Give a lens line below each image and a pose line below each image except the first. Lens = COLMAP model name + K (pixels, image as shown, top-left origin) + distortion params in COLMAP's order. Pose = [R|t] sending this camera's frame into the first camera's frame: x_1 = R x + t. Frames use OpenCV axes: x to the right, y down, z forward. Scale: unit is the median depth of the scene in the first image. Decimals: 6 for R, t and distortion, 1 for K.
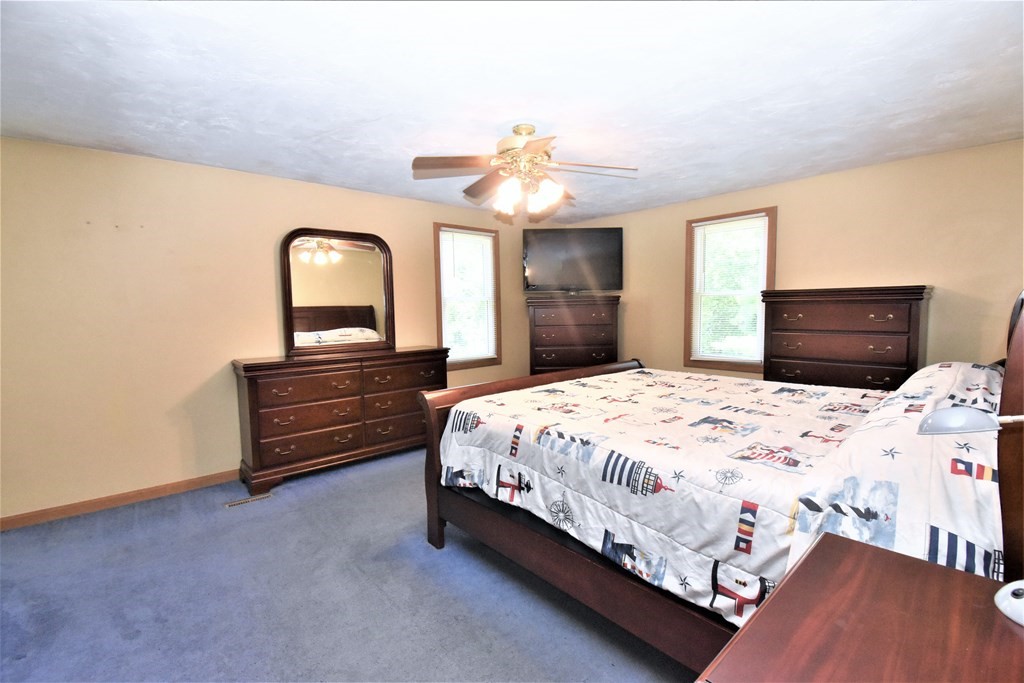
lens RADIAL K [[460.6, 0, 509.2], [0, 460.6, 327.6], [0, 0, 1]] dist [-0.001650, -0.001478]
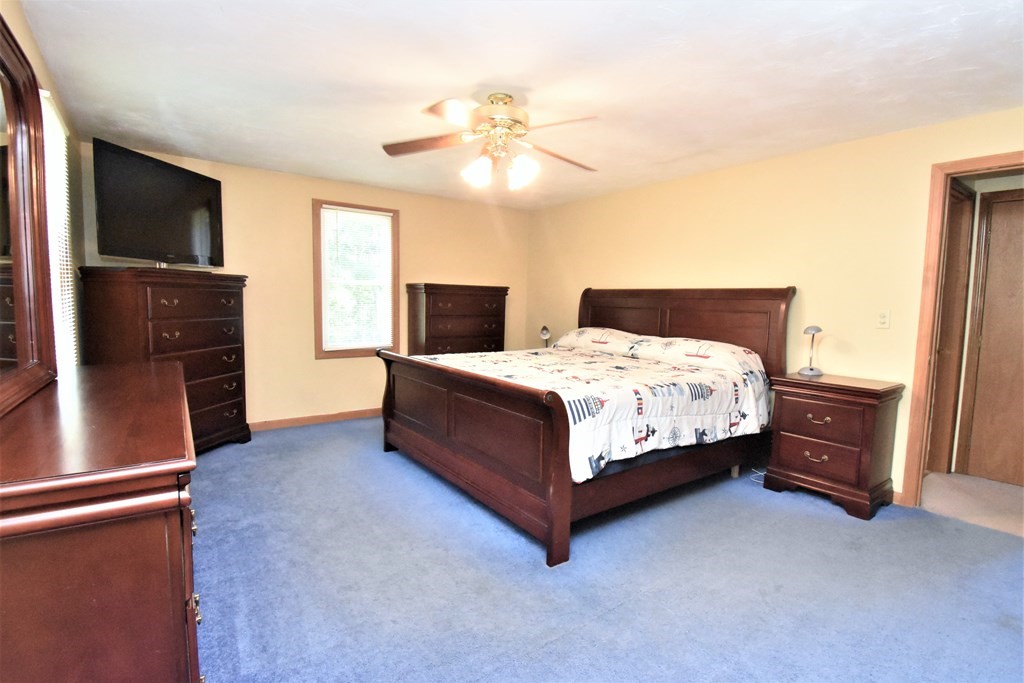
lens RADIAL K [[460.6, 0, 509.2], [0, 460.6, 327.6], [0, 0, 1]] dist [-0.001650, -0.001478]
pose [[0.108043, -0.042984, 0.993217, -1.241608], [0.016269, 0.999008, 0.041465, -0.006547], [-0.994013, 0.011678, 0.108635, 1.224723]]
